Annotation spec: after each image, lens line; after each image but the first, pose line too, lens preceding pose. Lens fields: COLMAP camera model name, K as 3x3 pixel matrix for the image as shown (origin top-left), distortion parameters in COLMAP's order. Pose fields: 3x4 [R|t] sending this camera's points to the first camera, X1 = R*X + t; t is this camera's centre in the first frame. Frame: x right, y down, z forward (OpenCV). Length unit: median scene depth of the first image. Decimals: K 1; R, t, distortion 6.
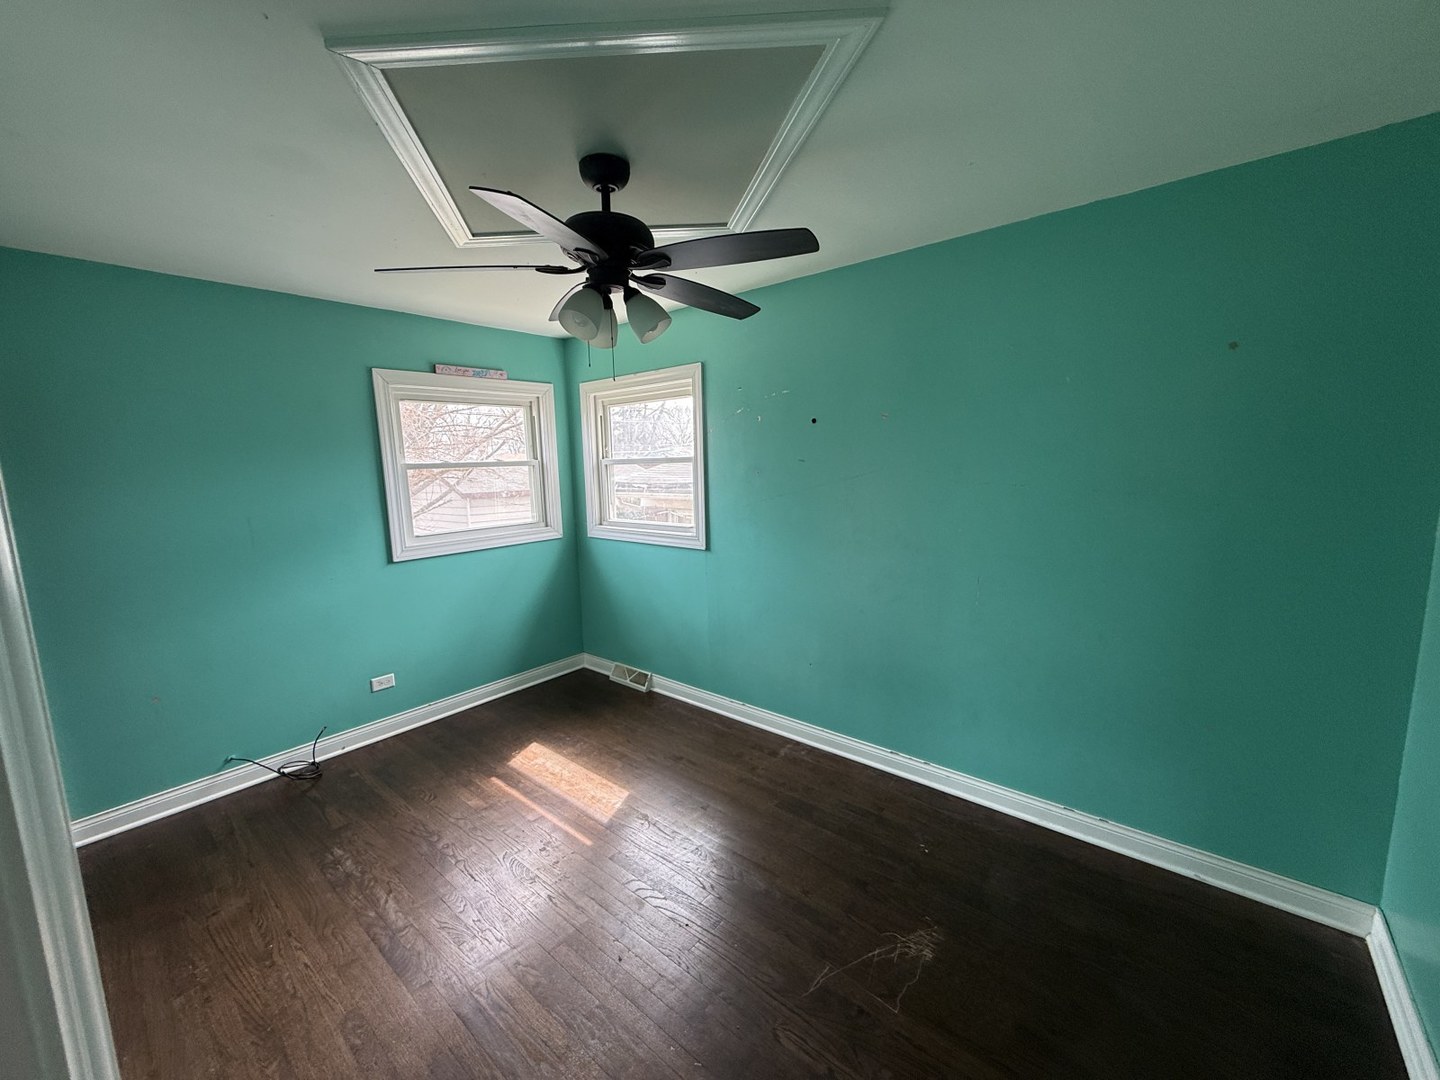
lens RADIAL K [[574.2, 0, 716.7], [0, 574.2, 538.9], [0, 0, 1]] dist [0.000814, -0.000235]
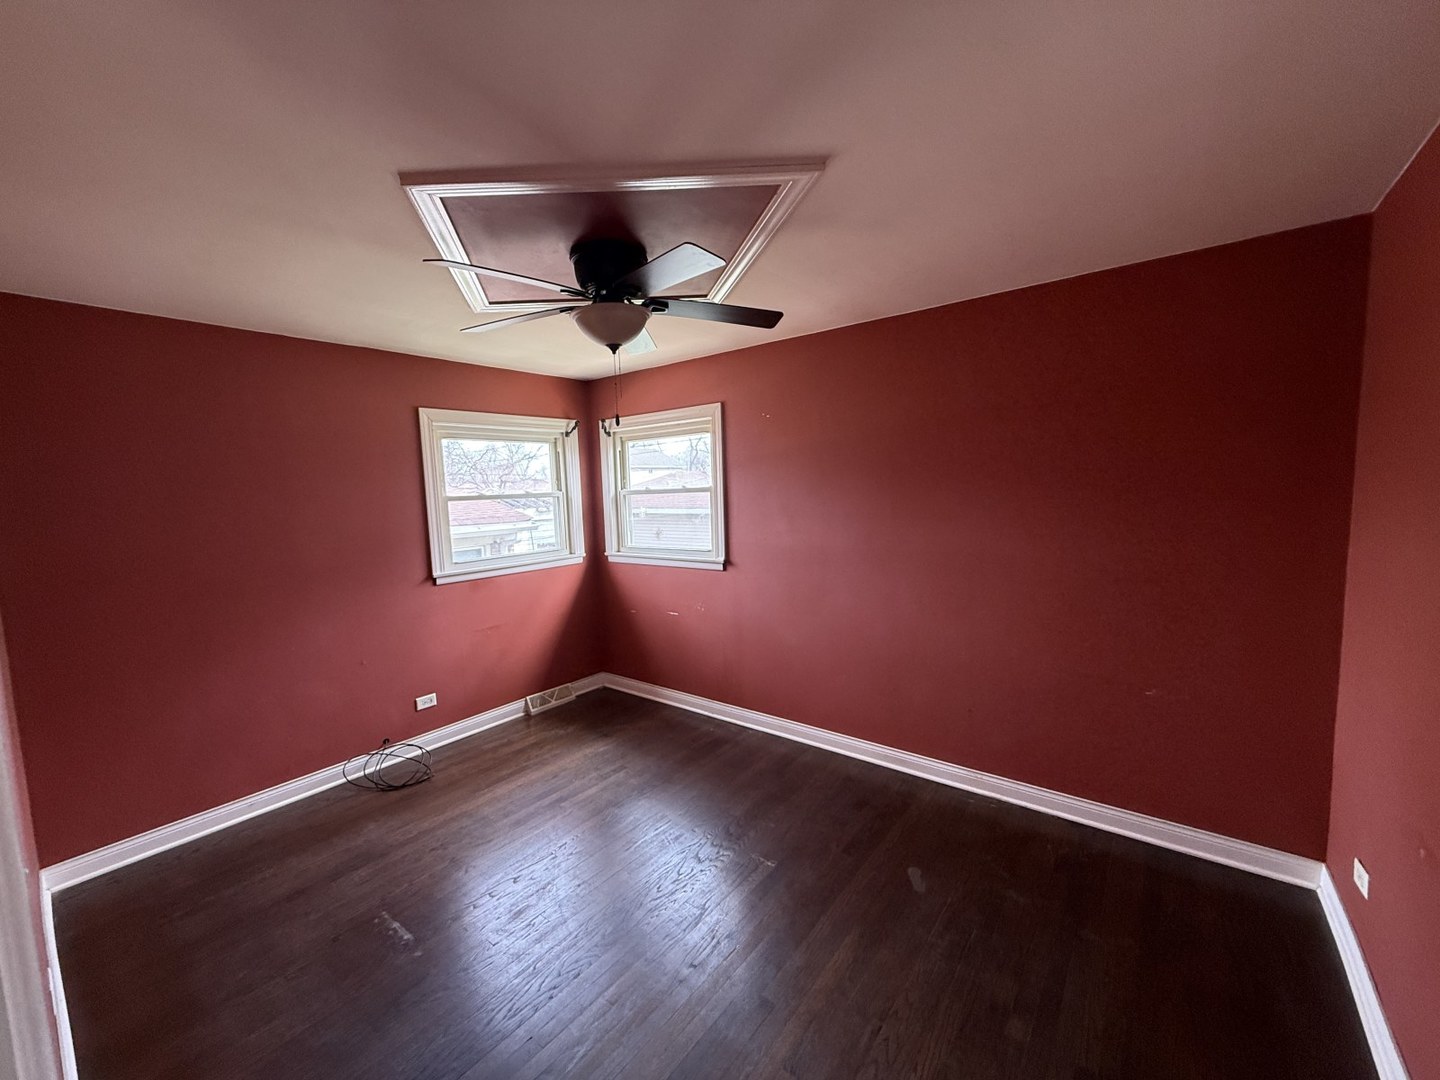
lens RADIAL K [[574.2, 0, 716.7], [0, 574.2, 538.9], [0, 0, 1]] dist [0.000814, -0.000235]
pose [[0.999008, -0.014605, 0.042072, -0.073916], [0.016801, 0.998488, -0.052337, 0.013809], [-0.041244, 0.052992, 0.997743, -0.089272]]
